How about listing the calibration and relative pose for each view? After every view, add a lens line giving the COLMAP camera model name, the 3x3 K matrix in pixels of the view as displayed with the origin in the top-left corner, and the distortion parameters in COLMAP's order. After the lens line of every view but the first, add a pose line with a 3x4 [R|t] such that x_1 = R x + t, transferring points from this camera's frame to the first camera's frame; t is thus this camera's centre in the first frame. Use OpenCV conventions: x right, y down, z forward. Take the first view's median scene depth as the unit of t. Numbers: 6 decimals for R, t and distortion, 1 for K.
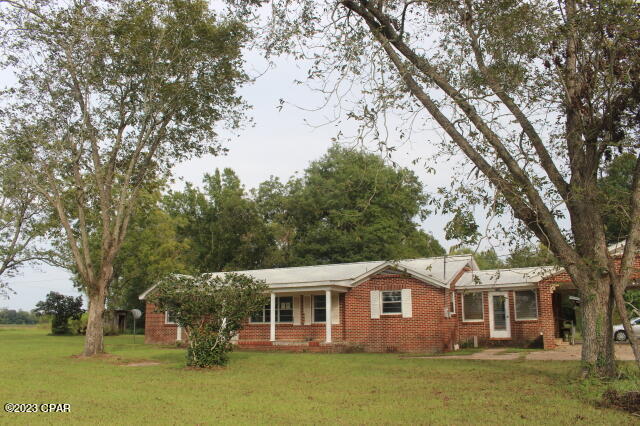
lens RADIAL K [[518.8, 0, 320.0], [0, 518.8, 213.0], [0, 0, 1]] dist [-0.124289, 0.001653]
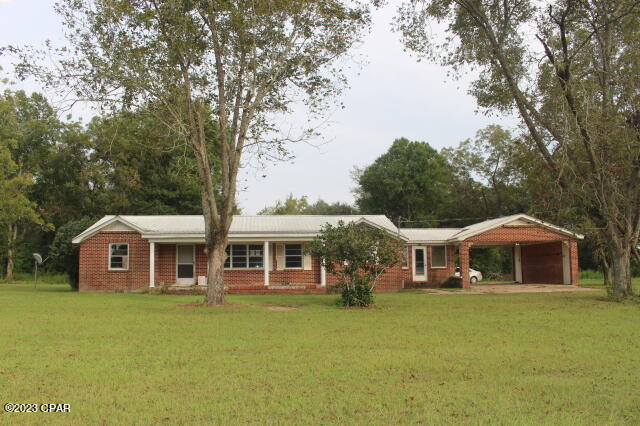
lens RADIAL K [[518.8, 0, 320.0], [0, 518.8, 213.0], [0, 0, 1]] dist [-0.124289, 0.001653]
pose [[0.827175, 0.060703, 0.558656, -0.613608], [-0.115115, 0.991370, 0.062725, 0.016350], [-0.550027, -0.116194, 0.827024, 0.052832]]
